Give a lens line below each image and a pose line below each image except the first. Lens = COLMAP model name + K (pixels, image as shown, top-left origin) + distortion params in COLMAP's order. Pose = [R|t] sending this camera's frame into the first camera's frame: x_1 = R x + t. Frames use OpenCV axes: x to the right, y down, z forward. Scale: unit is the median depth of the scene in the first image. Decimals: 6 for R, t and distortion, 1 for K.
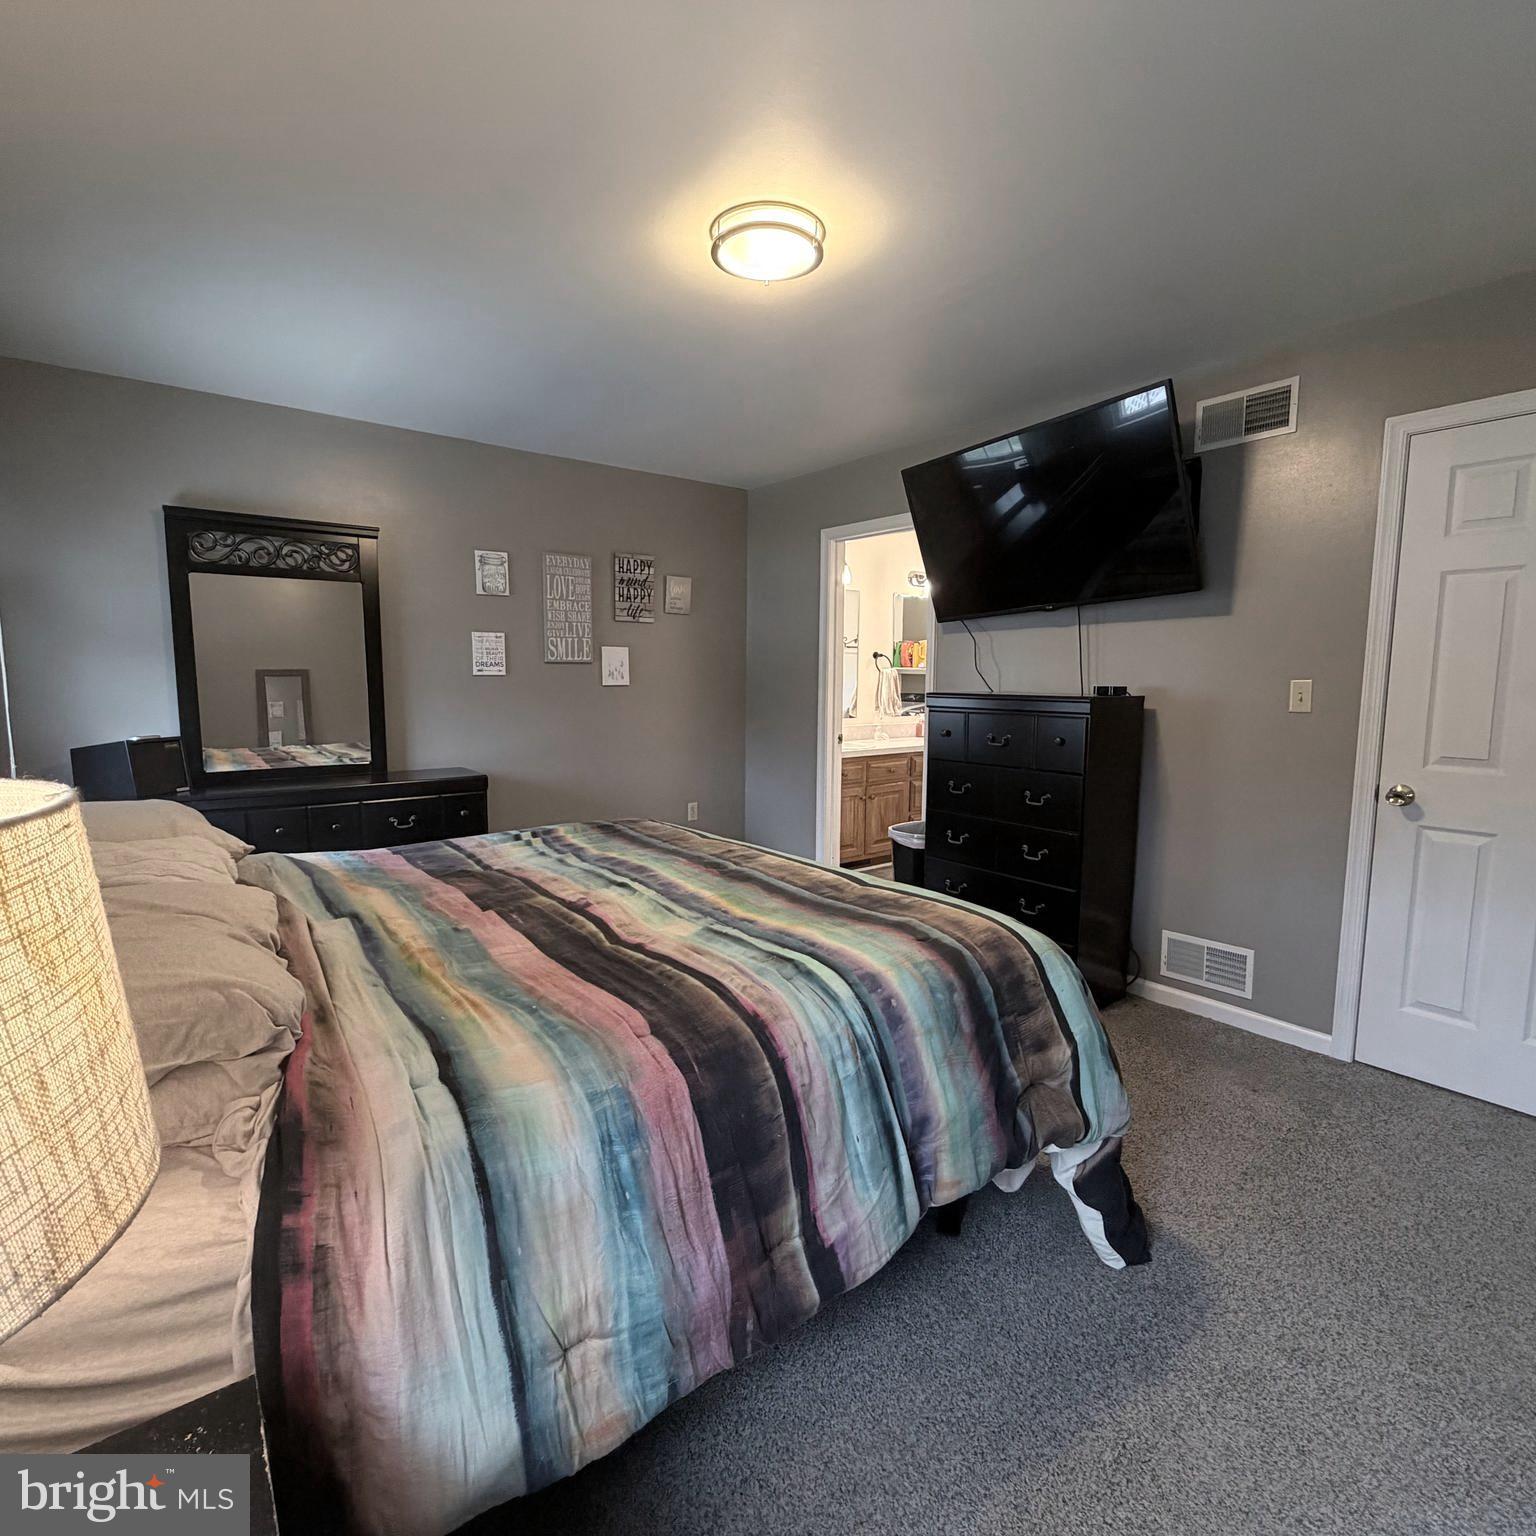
lens RADIAL K [[815.1, 0, 763.3], [0, 815.1, 771.6], [0, 0, 1]] dist [0.001646, -0.002655]
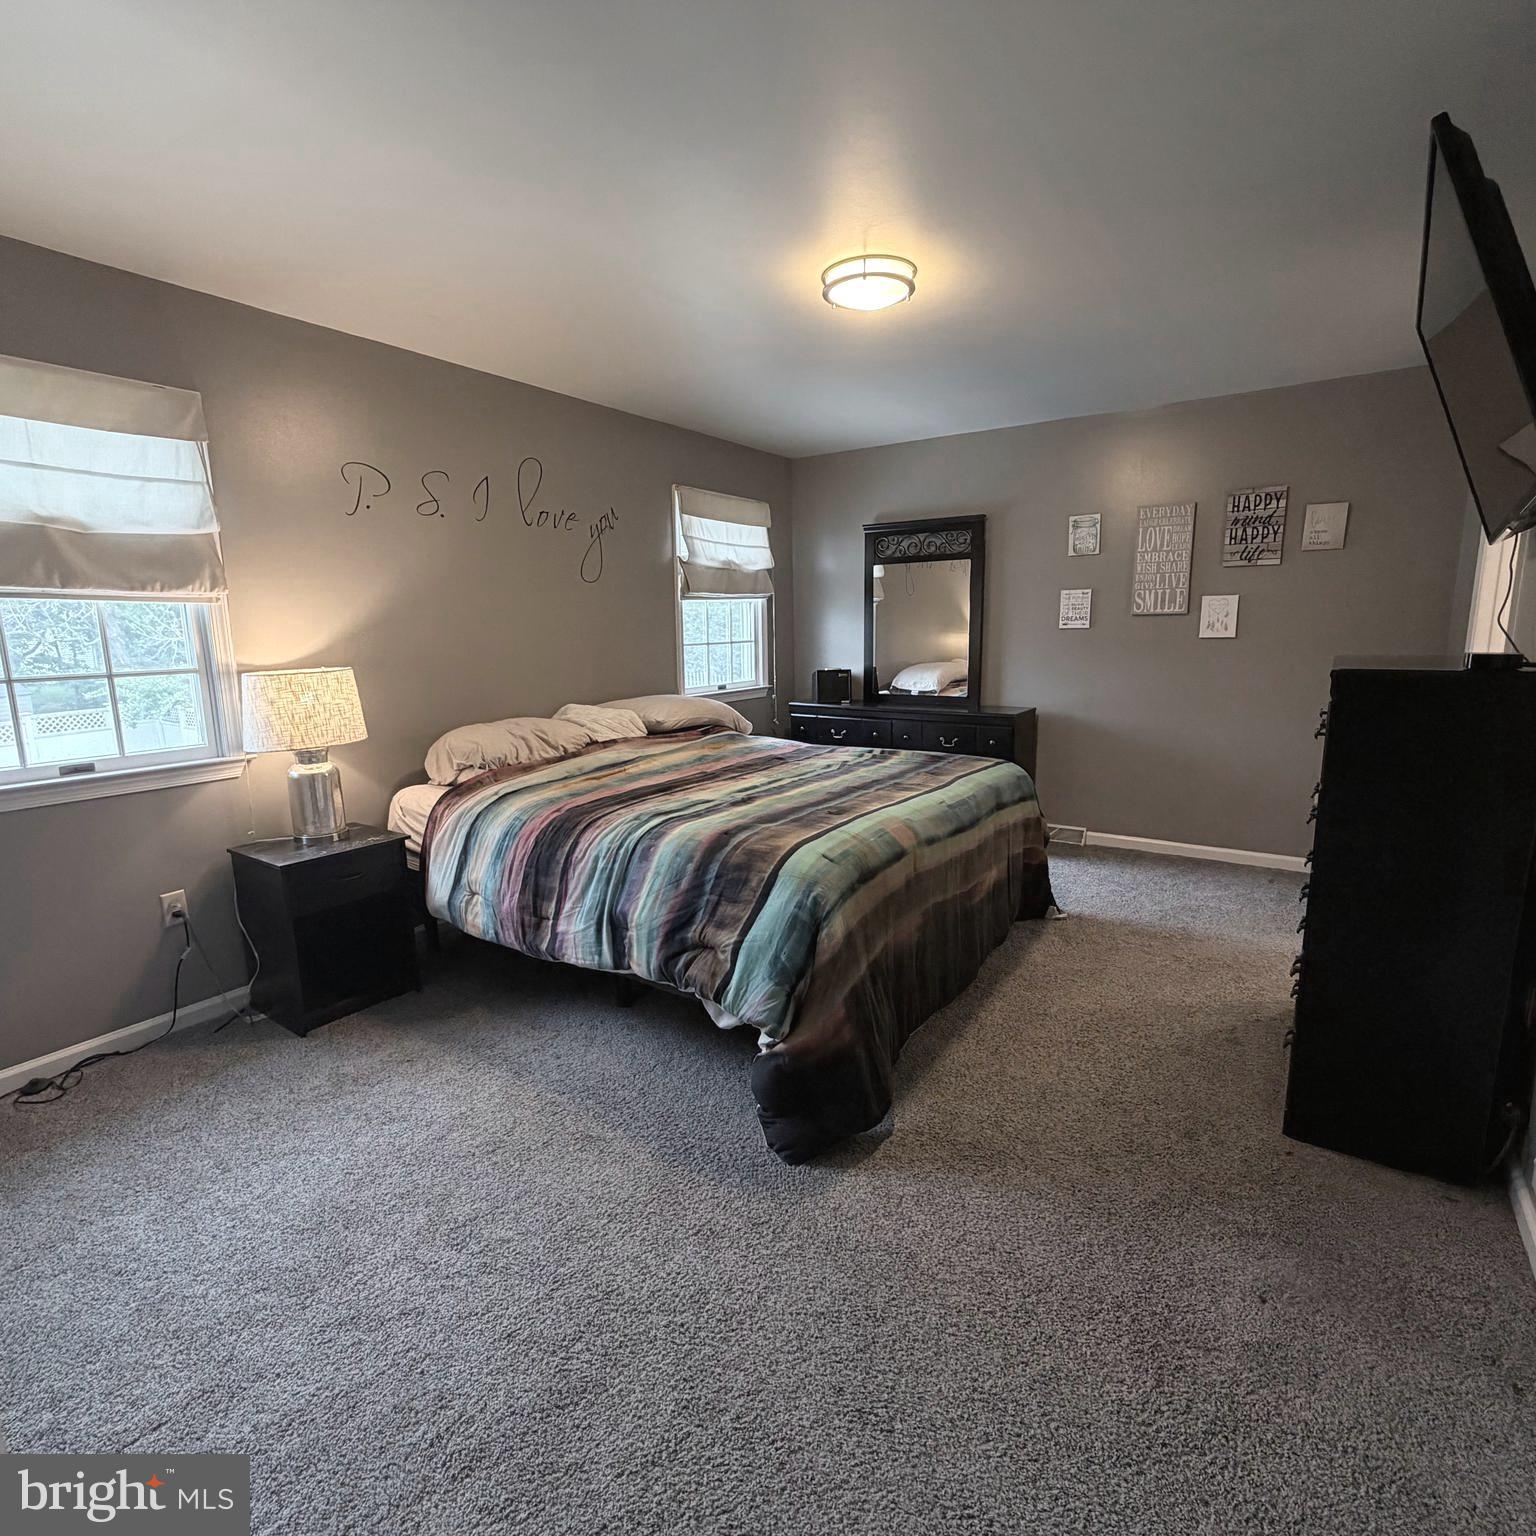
lens RADIAL K [[815.1, 0, 759.5], [0, 815.1, 769.6], [0, 0, 1]] dist [0.001646, -0.002655]
pose [[0.301466, 0.160975, -0.939790, 1.241627], [-0.095350, 0.985794, 0.138268, -0.081571], [0.948697, 0.047926, 0.312532, 0.503606]]
